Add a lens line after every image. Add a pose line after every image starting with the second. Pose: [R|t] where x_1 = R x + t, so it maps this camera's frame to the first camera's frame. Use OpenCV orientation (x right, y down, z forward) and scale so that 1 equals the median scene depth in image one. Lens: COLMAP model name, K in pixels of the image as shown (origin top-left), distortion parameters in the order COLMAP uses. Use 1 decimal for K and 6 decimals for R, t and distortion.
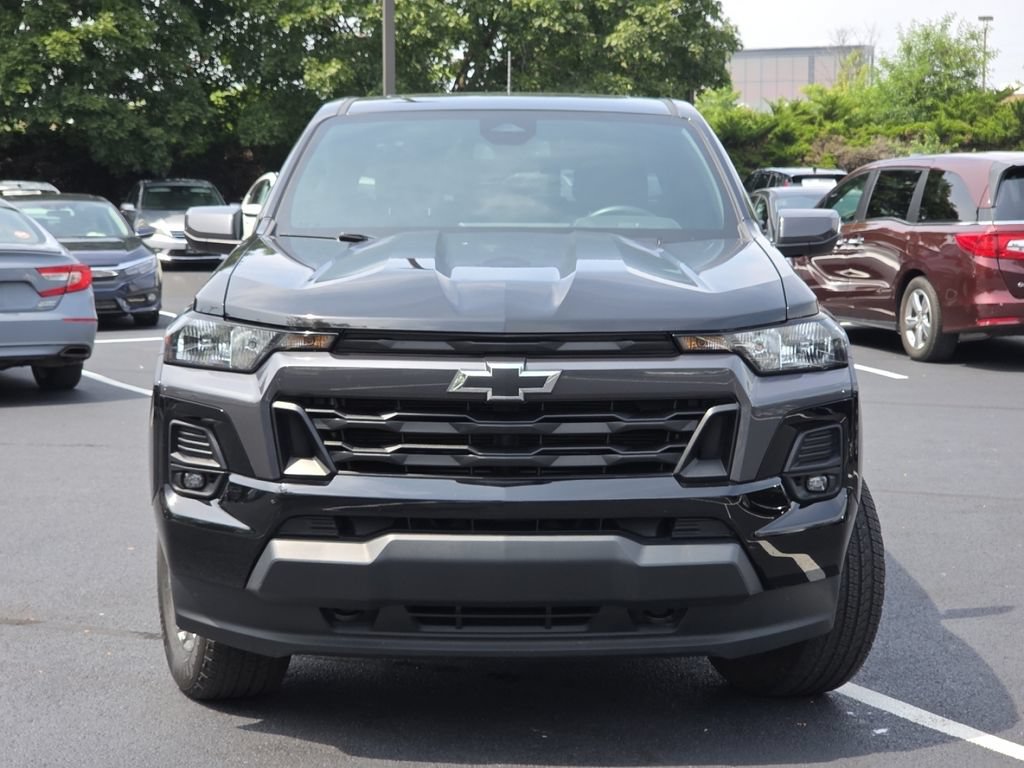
lens RADIAL K [[2110.1, 0, 513.4], [0, 2110.1, 384.7], [0, 0, 1]] dist [-0.113253, 0.000000]
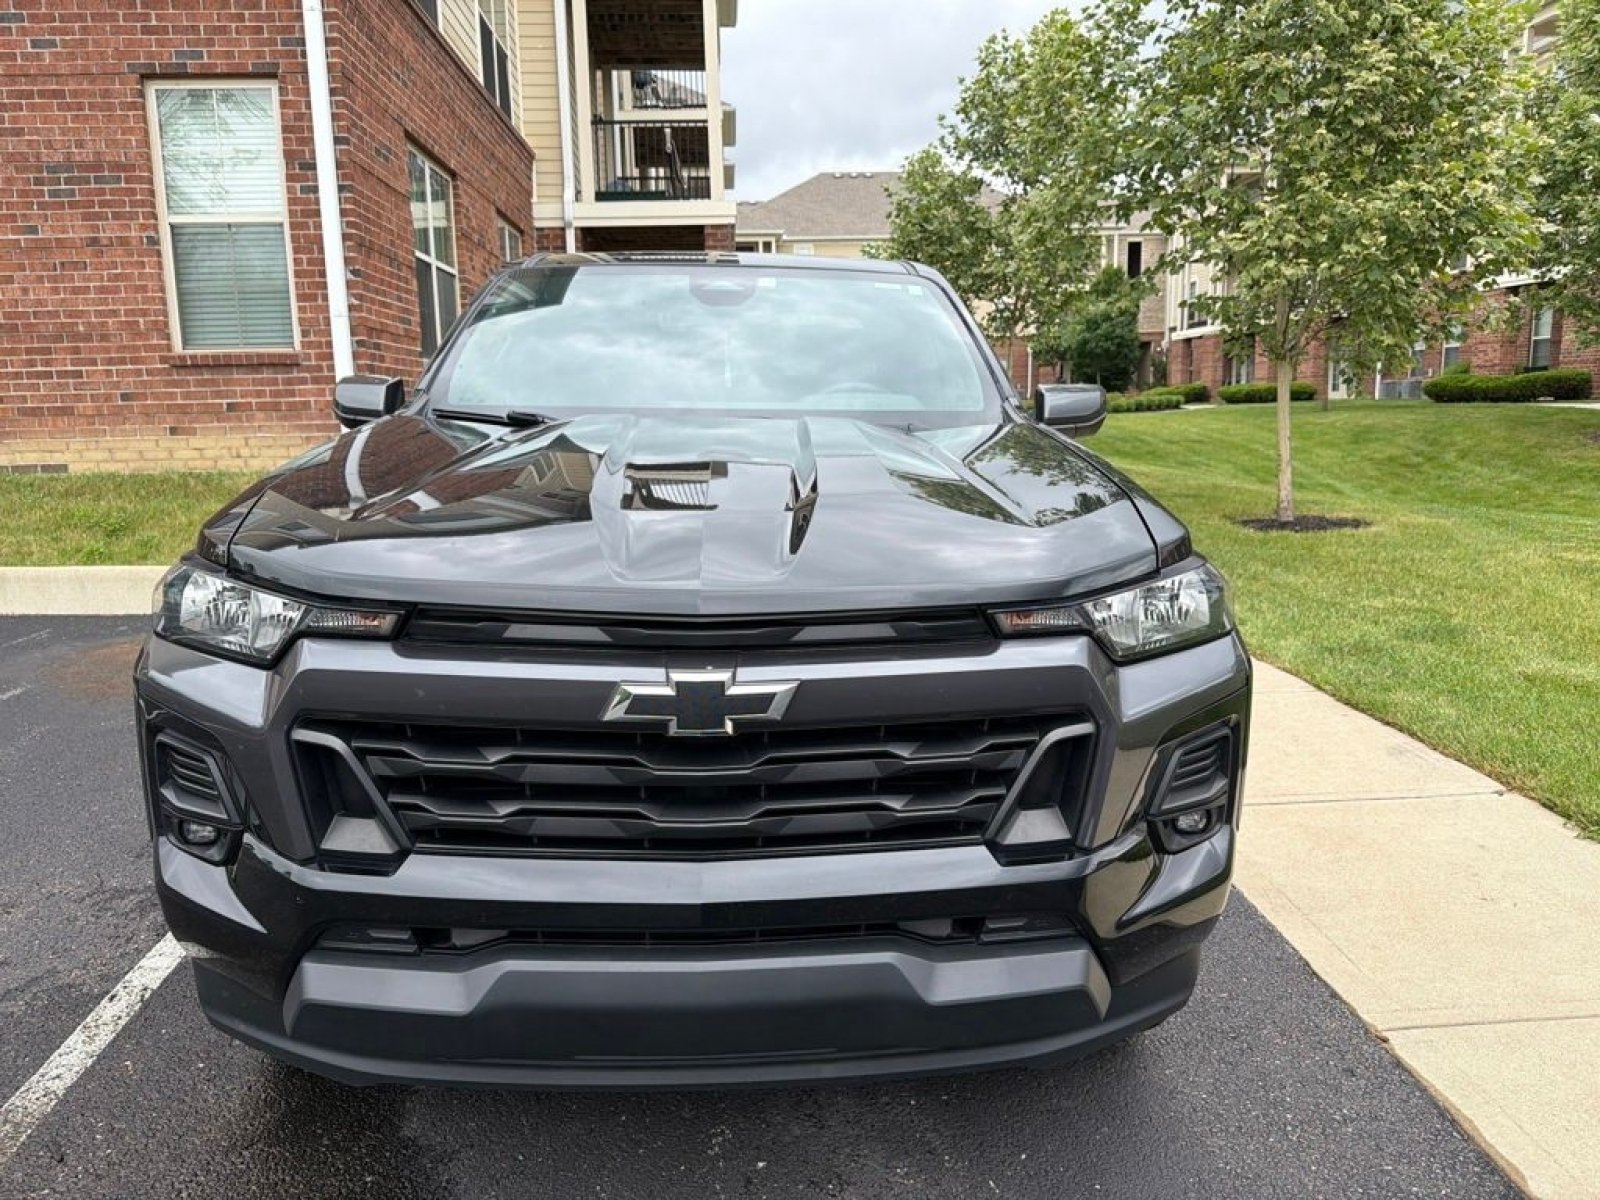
lens RADIAL K [[1156.9, 0, 814.7], [0, 1156.9, 585.5], [0, 0, 1]] dist [0.019509, -0.021659]
pose [[0.998499, -0.003580, 0.054655, 0.009757], [-0.001691, 0.995371, 0.096096, -0.061270], [-0.054746, -0.096044, 0.993870, 0.684026]]
